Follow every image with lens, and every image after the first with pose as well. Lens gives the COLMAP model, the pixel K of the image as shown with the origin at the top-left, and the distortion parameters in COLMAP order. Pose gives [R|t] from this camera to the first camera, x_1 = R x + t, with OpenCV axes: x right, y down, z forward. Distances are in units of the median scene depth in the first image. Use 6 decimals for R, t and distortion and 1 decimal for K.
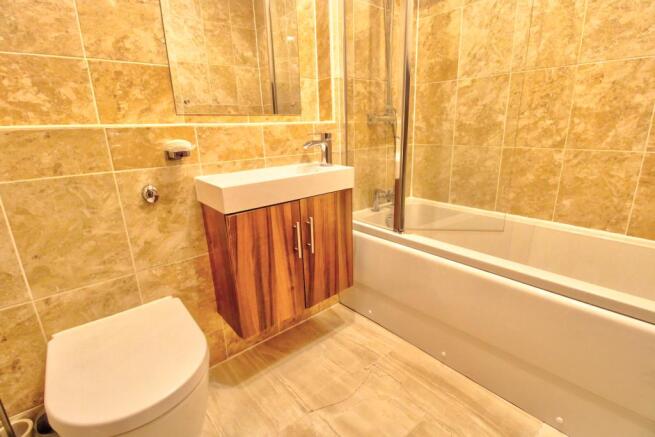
lens RADIAL K [[307.3, 0, 332.5], [0, 307.3, 218.6], [0, 0, 1]] dist [-0.007793, -0.007732]
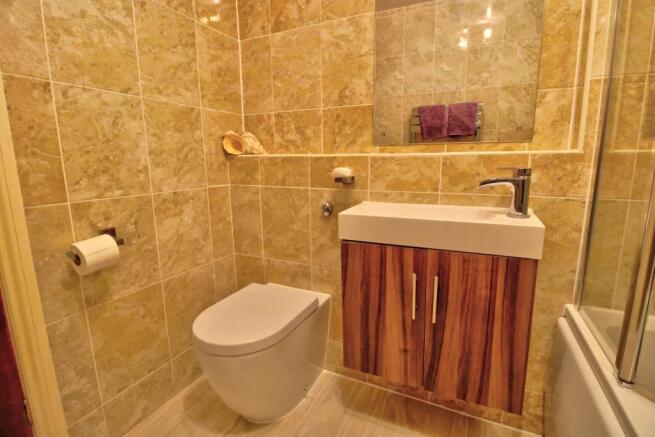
lens RADIAL K [[307.3, 0, 329.7], [0, 307.3, 216.2], [0, 0, 1]] dist [-0.007793, -0.007732]
pose [[0.397079, 0.190788, -0.897735, 0.507525], [-0.261101, 0.961219, 0.088791, -0.154492], [0.879860, 0.199143, 0.431495, 0.441902]]
